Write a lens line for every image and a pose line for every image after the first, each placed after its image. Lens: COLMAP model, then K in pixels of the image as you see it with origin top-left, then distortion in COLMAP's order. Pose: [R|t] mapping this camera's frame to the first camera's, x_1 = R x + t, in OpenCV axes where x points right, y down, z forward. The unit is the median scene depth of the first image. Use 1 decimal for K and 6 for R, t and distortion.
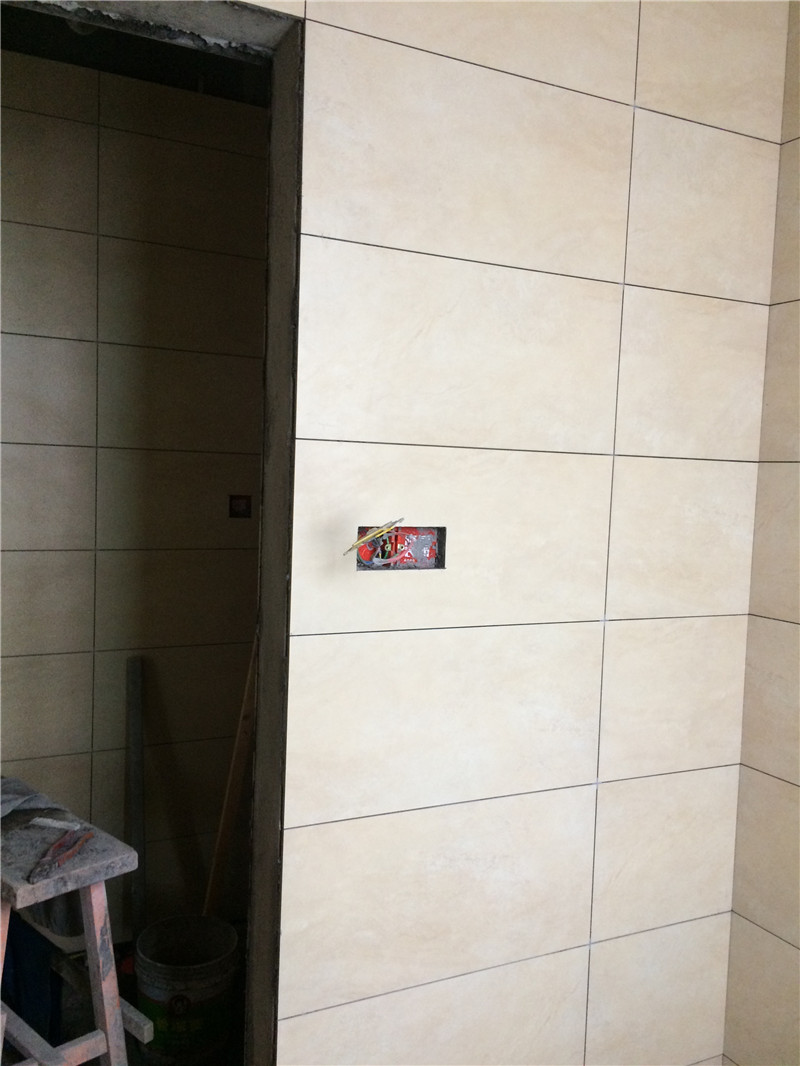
lens RADIAL K [[908.2, 0, 400.0], [0, 908.2, 533.0], [0, 0, 1]] dist [0.094073, -0.118950]
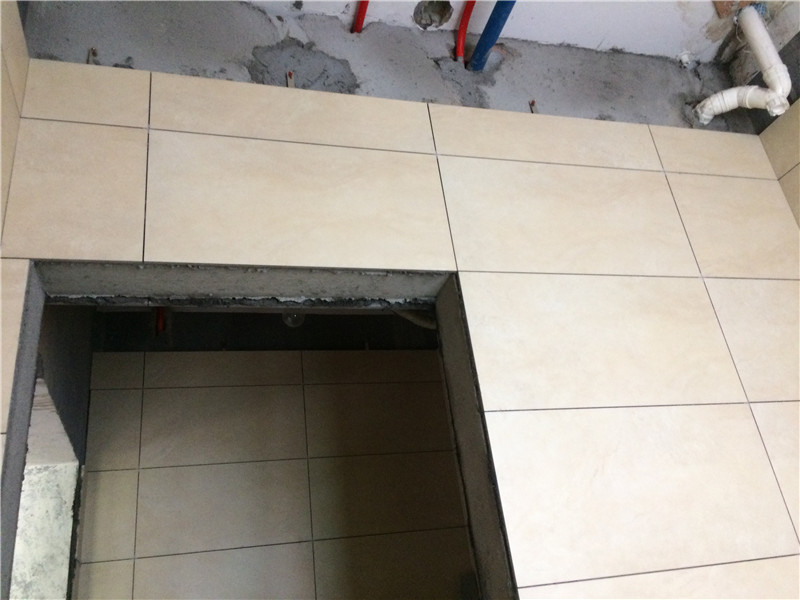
lens RADIAL K [[681.6, 0, 400.0], [0, 681.6, 300.0], [0, 0, 1]] dist [0.094073, -0.118950]
pose [[0.970766, -0.221141, -0.093327, -0.093919], [0.147568, 0.856517, -0.494573, -0.007974], [0.189307, 0.466342, 0.864111, 0.084858]]
